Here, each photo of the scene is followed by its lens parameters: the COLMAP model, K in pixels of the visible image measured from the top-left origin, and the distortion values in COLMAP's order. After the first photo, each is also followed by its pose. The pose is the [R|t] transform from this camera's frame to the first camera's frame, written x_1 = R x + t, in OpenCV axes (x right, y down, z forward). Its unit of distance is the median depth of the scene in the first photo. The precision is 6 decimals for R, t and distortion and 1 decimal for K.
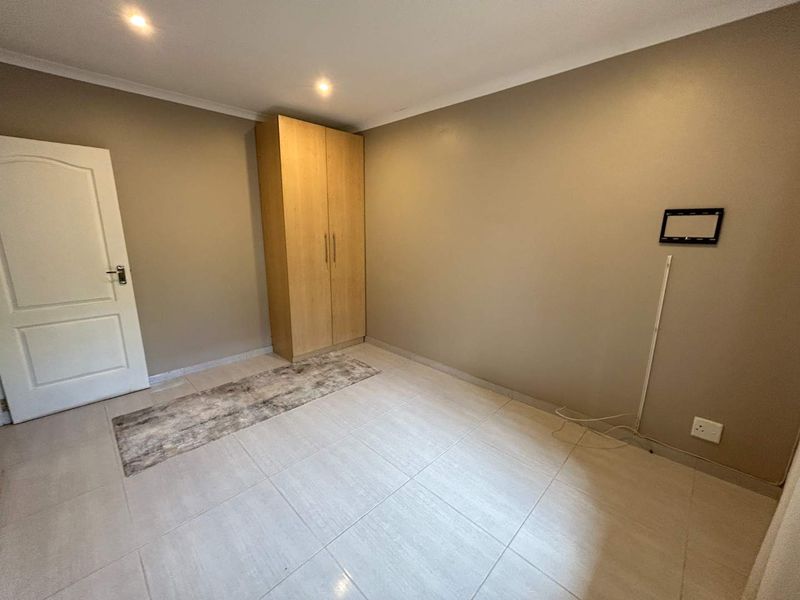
lens RADIAL K [[323.7, 0, 401.2], [0, 323.7, 298.8], [0, 0, 1]] dist [-0.003972, 0.002247]
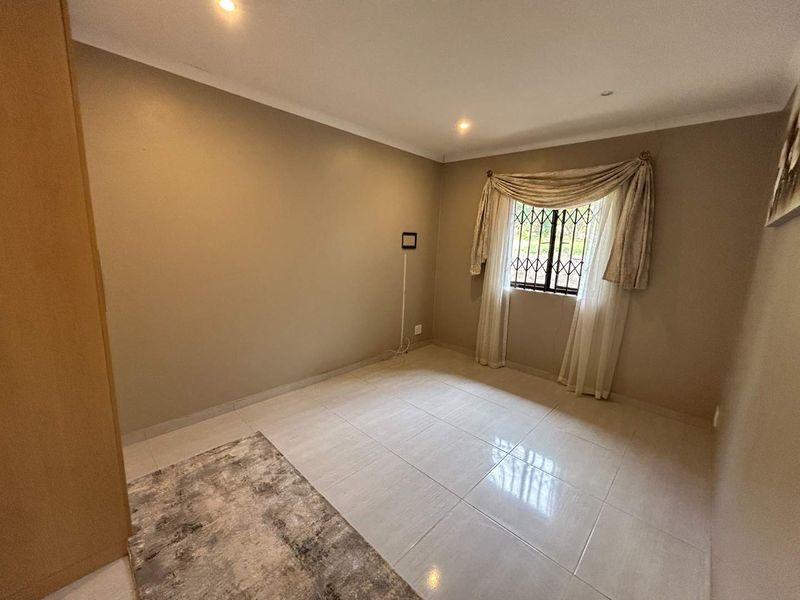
lens RADIAL K [[323.7, 0, 406.5], [0, 323.7, 294.9], [0, 0, 1]] dist [-0.003972, 0.002247]
pose [[-0.022182, -0.181133, 0.983208, -0.809275], [0.172466, 0.968013, 0.182225, -0.168881], [-0.984766, 0.173612, 0.009767, 0.663682]]
